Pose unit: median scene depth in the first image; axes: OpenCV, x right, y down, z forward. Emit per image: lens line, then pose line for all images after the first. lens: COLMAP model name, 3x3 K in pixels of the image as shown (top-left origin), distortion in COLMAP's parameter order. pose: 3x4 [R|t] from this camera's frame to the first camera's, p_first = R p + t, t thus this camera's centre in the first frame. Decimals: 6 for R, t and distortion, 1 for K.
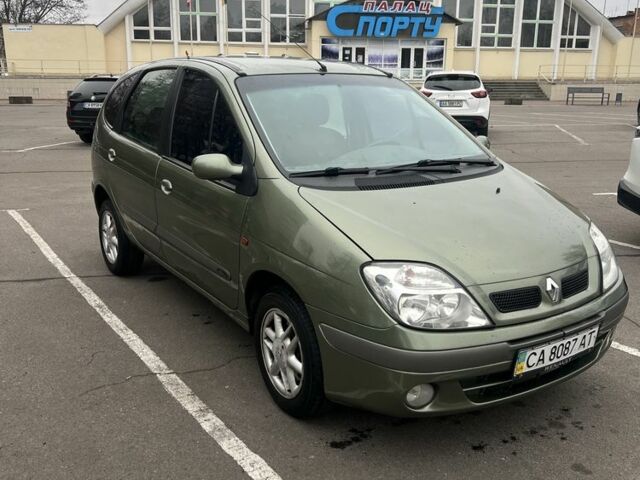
lens RADIAL K [[634.6, 0, 316.0], [0, 634.6, 238.5], [0, 0, 1]] dist [0.096198, -0.176446]
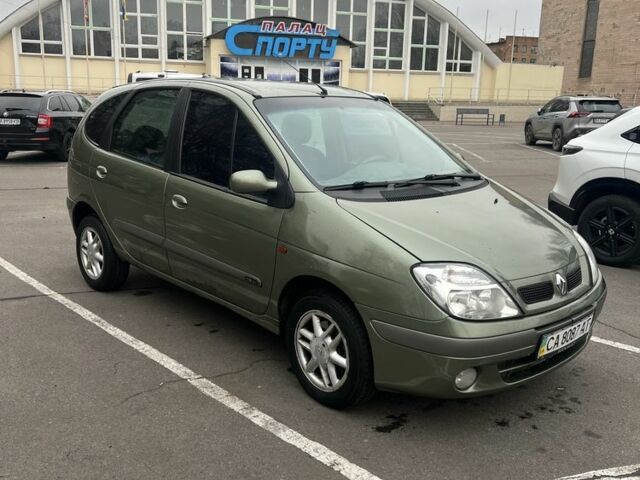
lens RADIAL K [[633.0, 0, 308.2], [0, 633.0, 240.8], [0, 0, 1]] dist [0.093811, -0.155129]
pose [[0.988051, -0.020938, 0.152701, -0.212619], [0.024421, 0.999482, -0.020966, 0.011563], [-0.152183, 0.024445, 0.988050, -0.072010]]
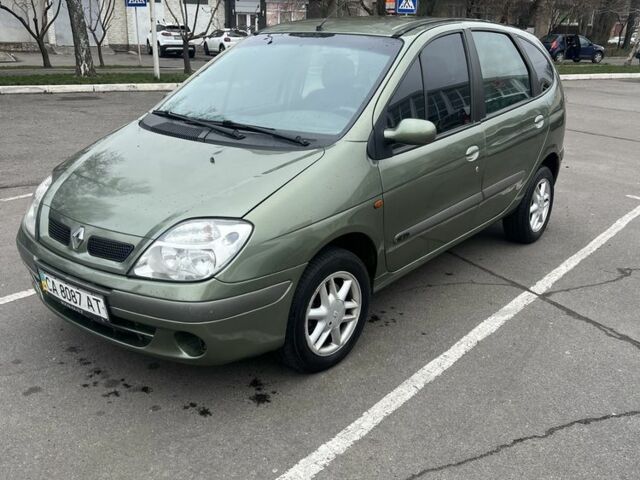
lens RADIAL K [[634.6, 0, 316.0], [0, 634.6, 238.5], [0, 0, 1]] dist [0.096198, -0.176446]
pose [[0.298991, 0.295290, -0.907419, 1.155922], [-0.249290, 0.942066, 0.224424, -0.204049], [0.921118, 0.159109, 0.355282, 0.785621]]
